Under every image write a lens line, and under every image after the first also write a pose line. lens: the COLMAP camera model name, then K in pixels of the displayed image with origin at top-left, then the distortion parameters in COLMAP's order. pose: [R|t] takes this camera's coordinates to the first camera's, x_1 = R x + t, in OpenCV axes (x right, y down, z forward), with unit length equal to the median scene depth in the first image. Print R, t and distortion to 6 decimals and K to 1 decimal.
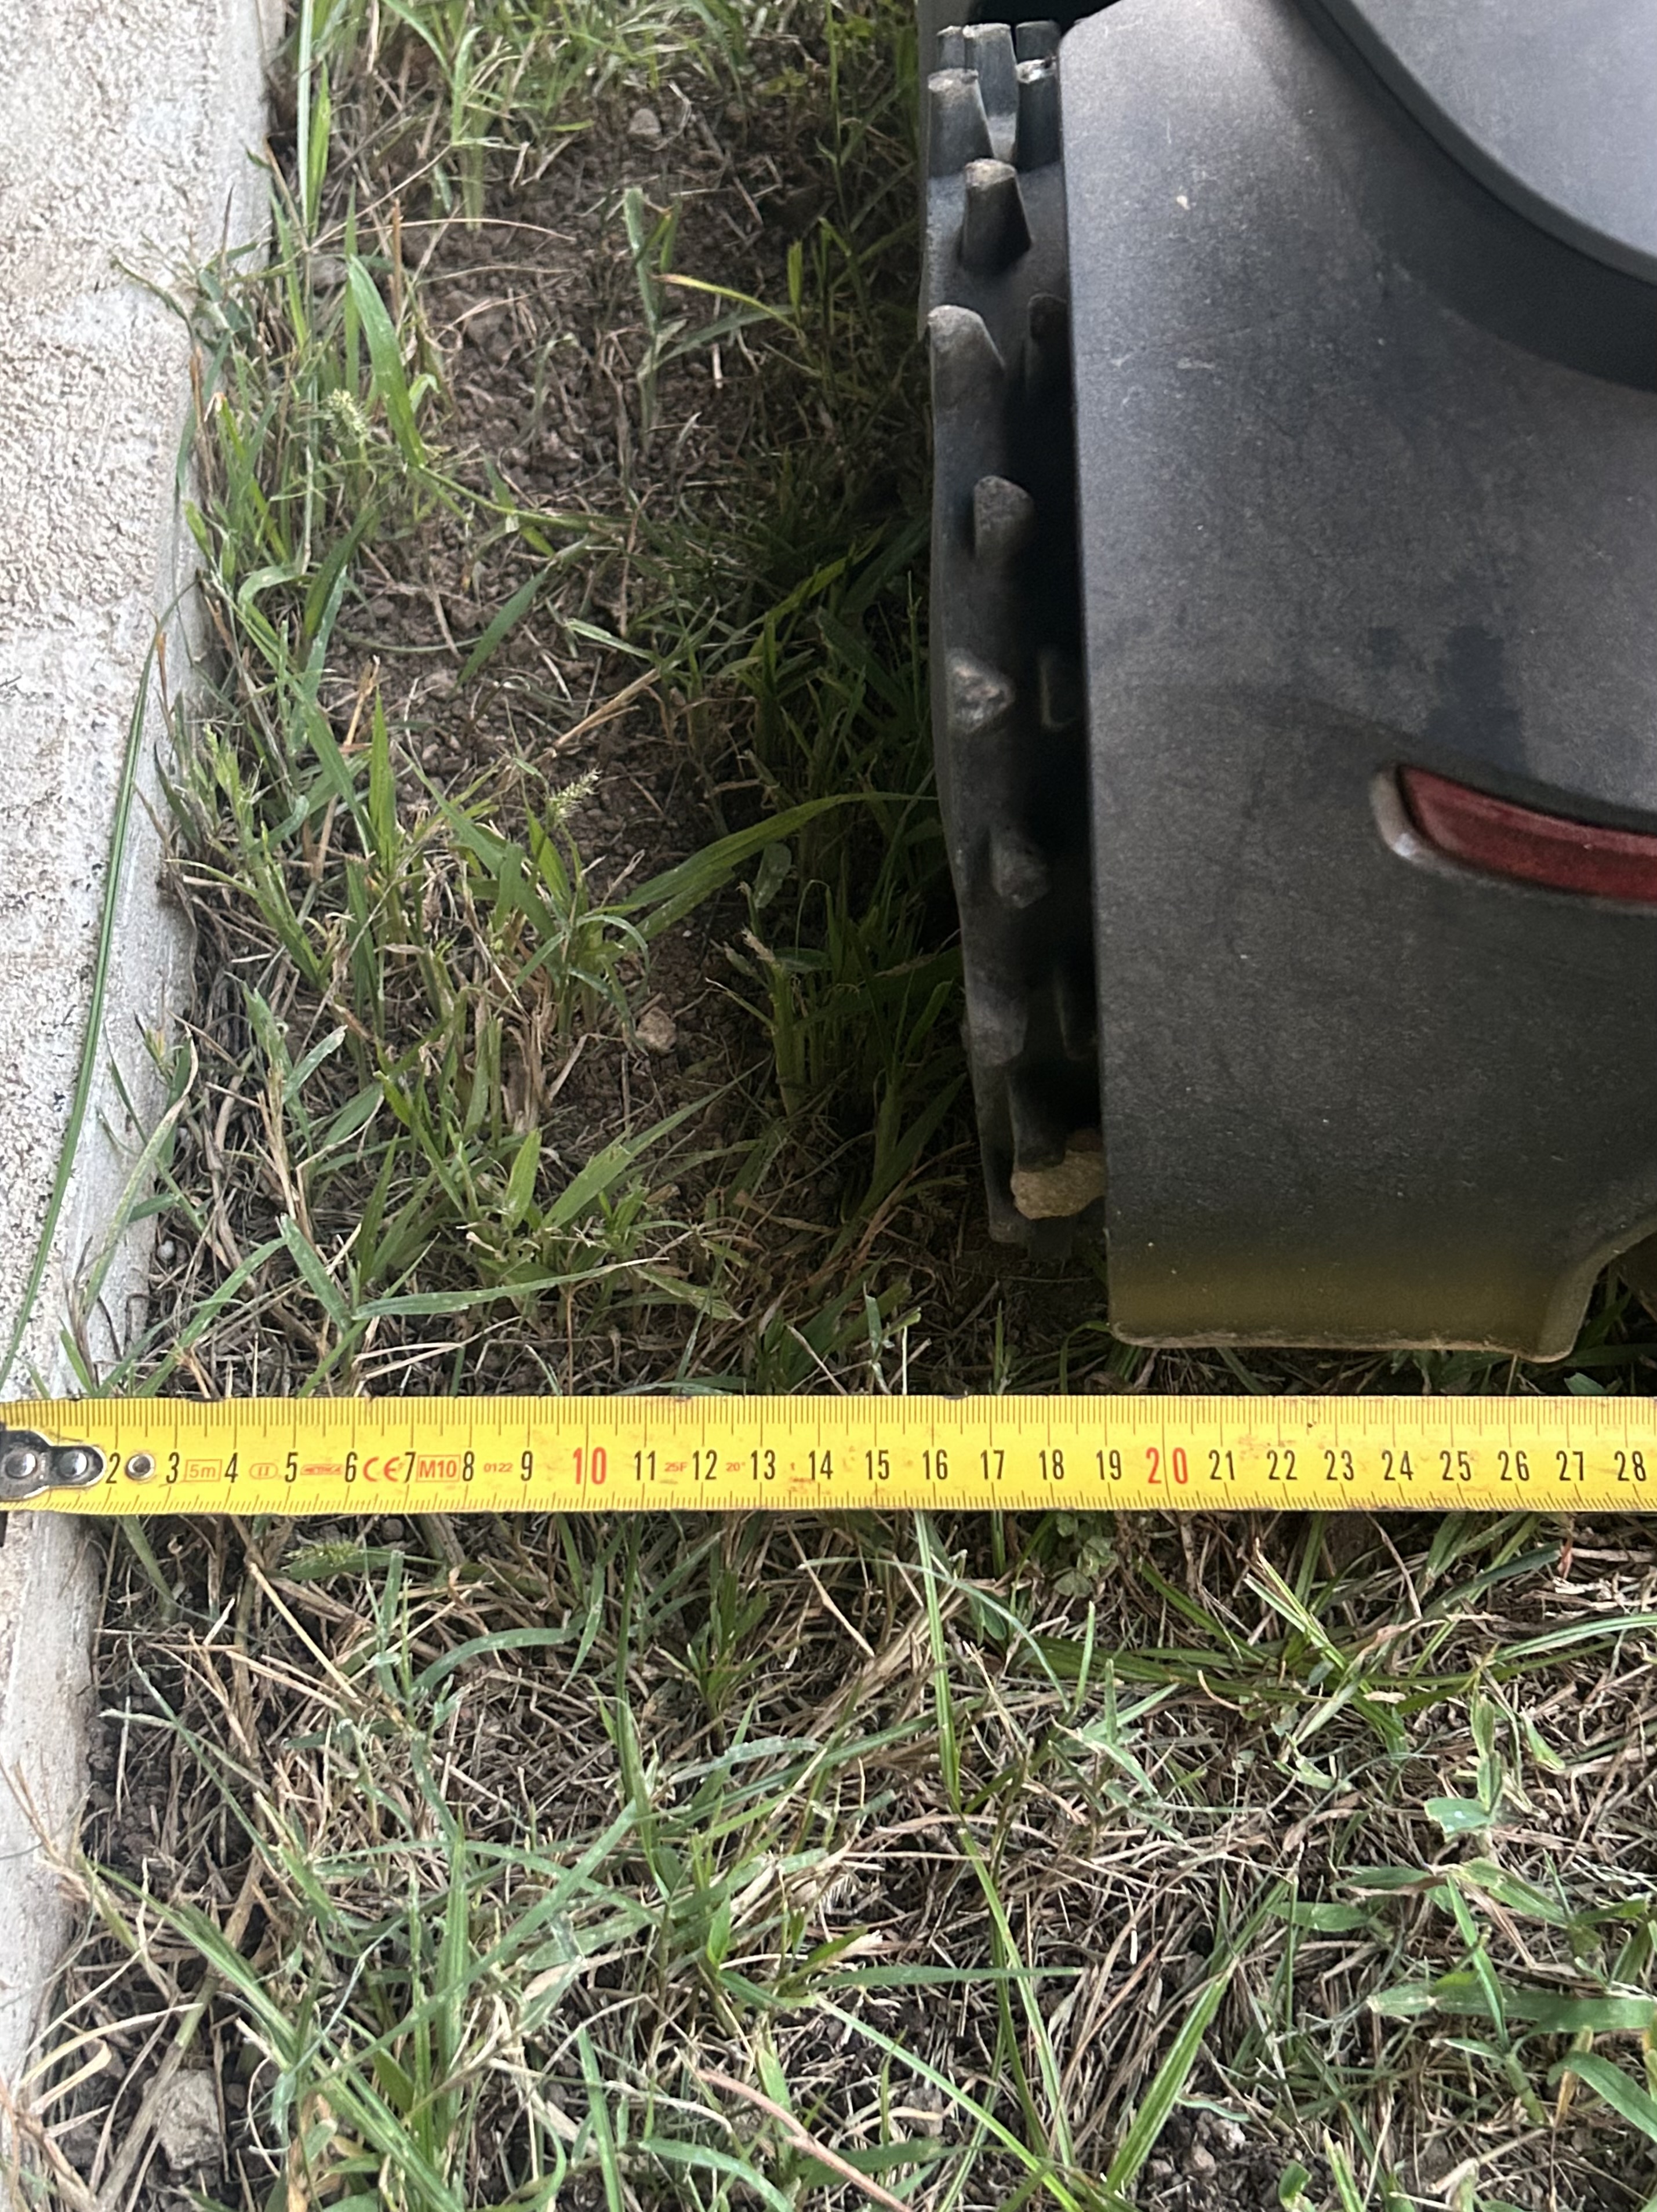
lens RADIAL K [[2841.9, 0, 828.7], [0, 2841.9, 1105.8], [0, 0, 1]] dist [-0.016691, 0.000000]
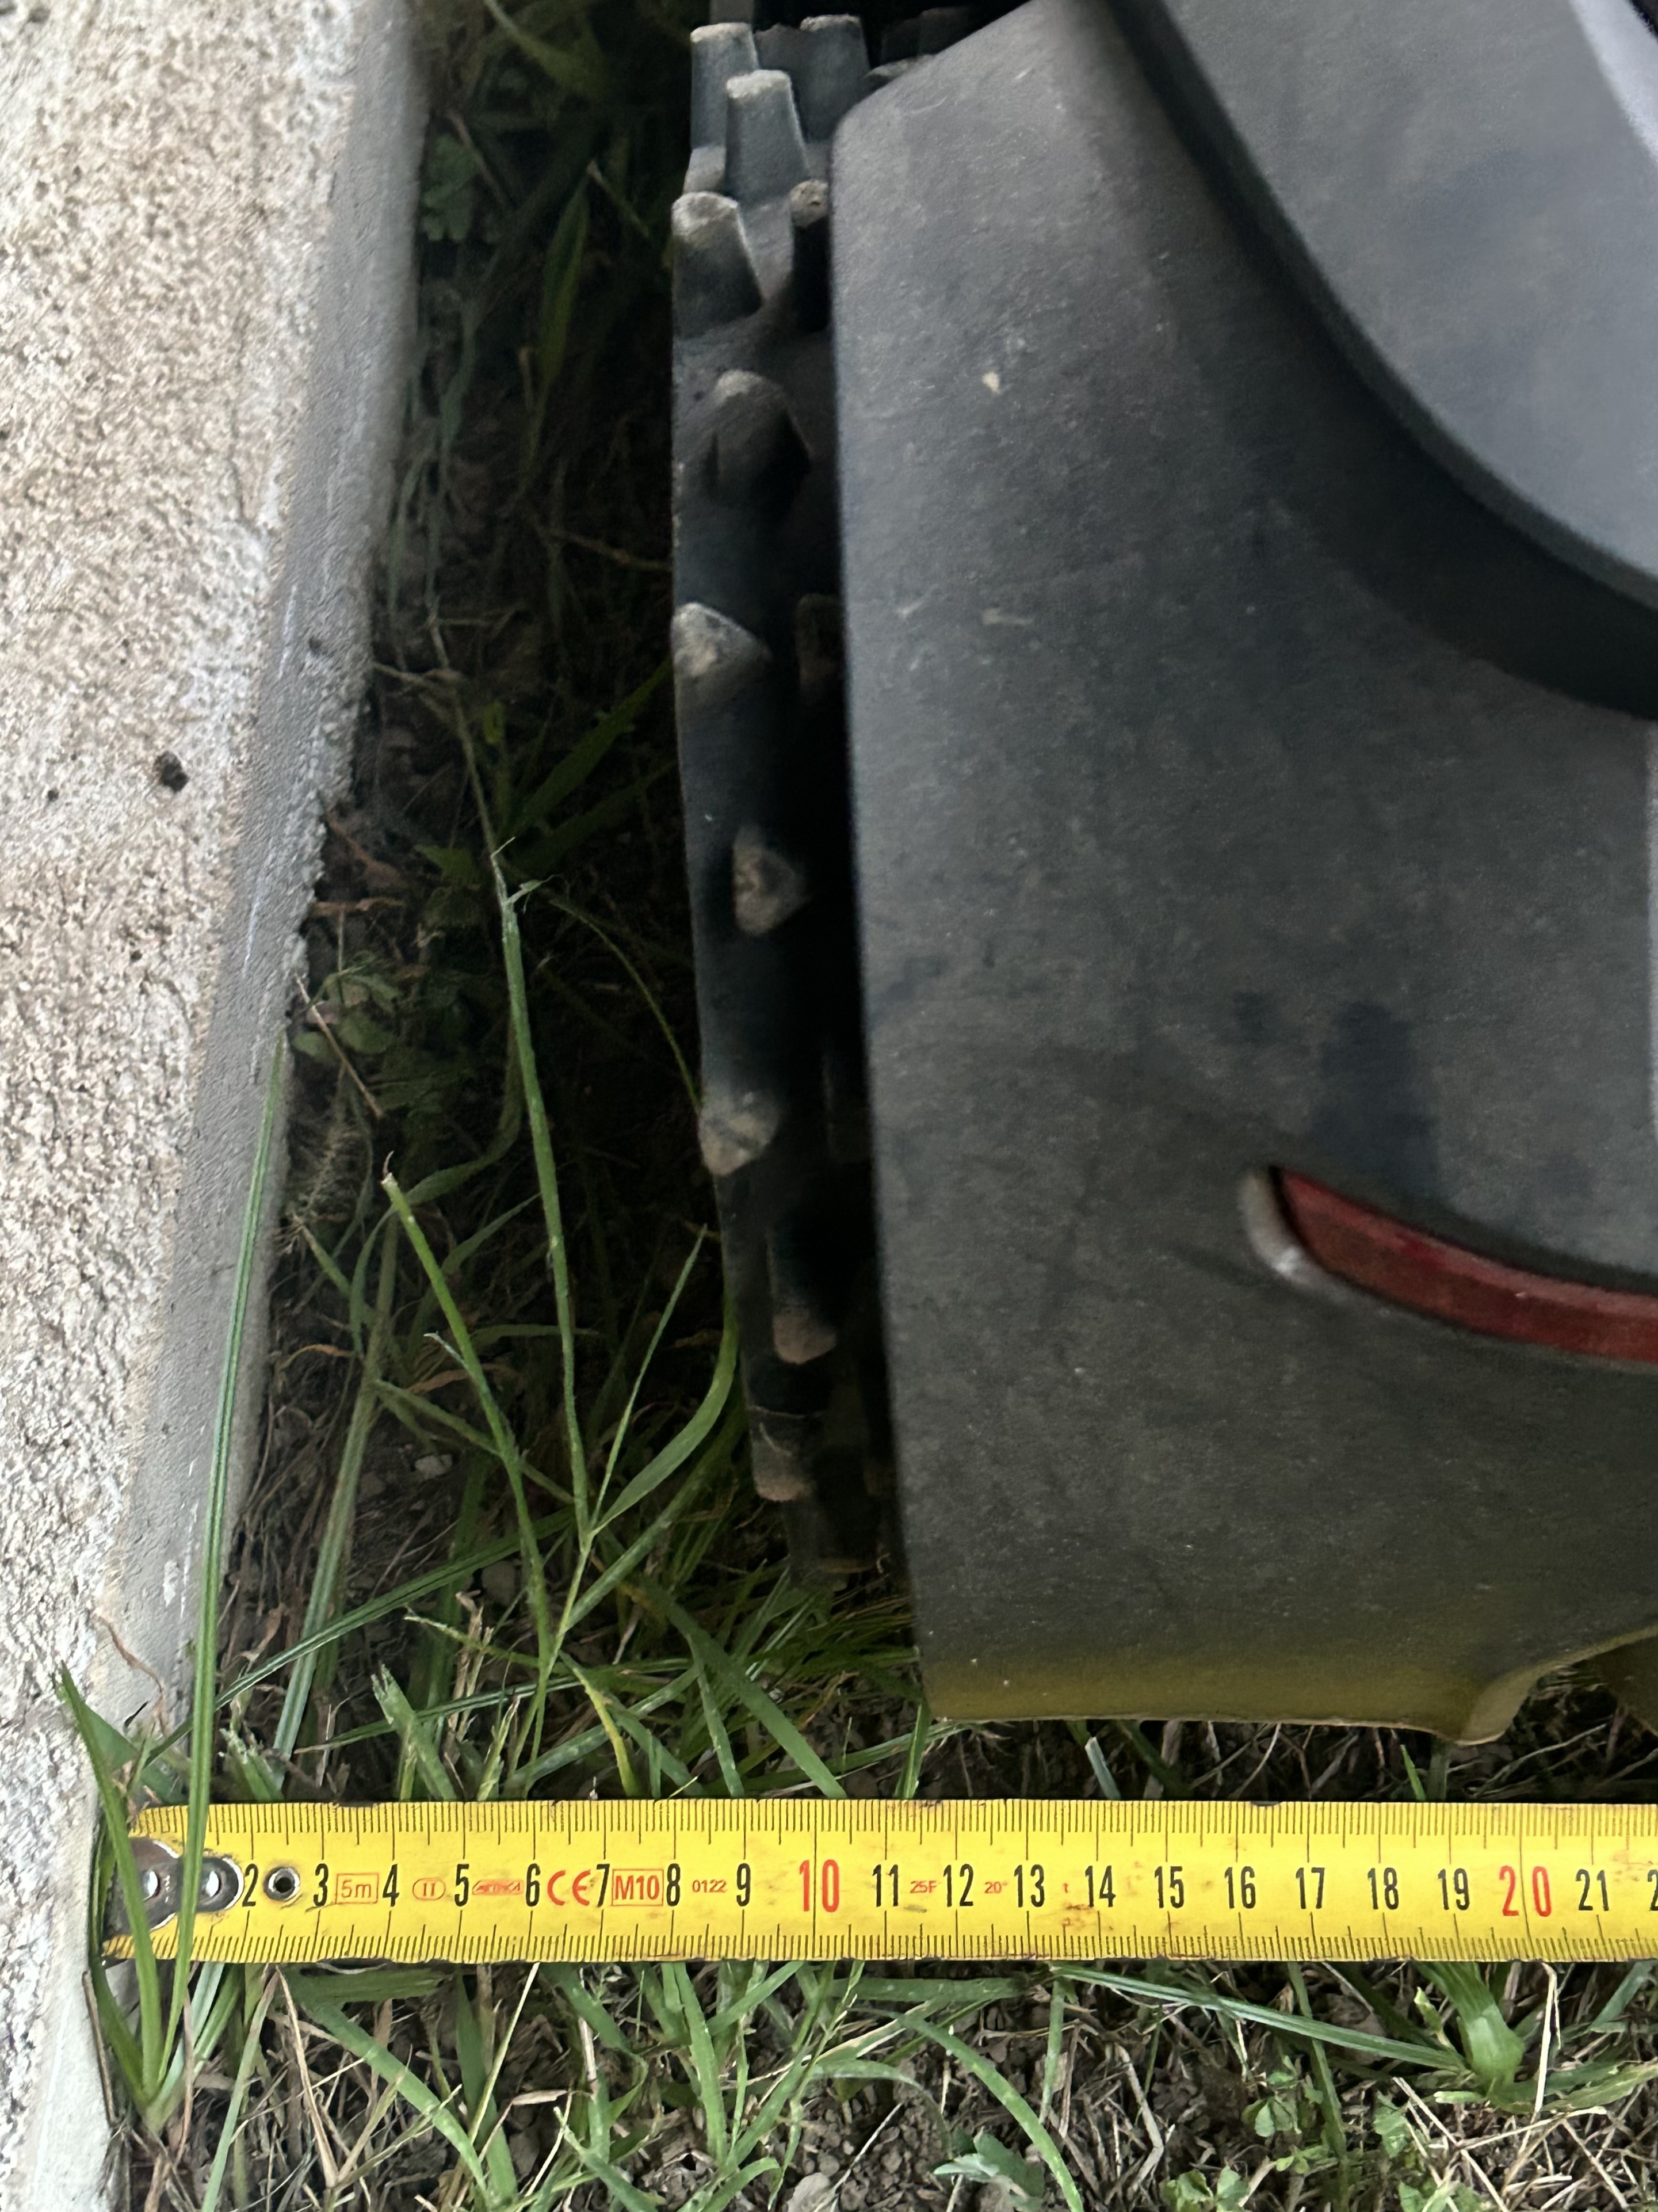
lens RADIAL K [[2955.5, 0, 828.4], [0, 2955.5, 1105.9], [0, 0, 1]] dist [0.031673, 0.000000]
pose [[0.999782, -0.012339, 0.016827, 0.068094], [0.010693, 0.995457, 0.094610, -0.208704], [-0.017918, -0.094410, 0.995372, 0.216356]]
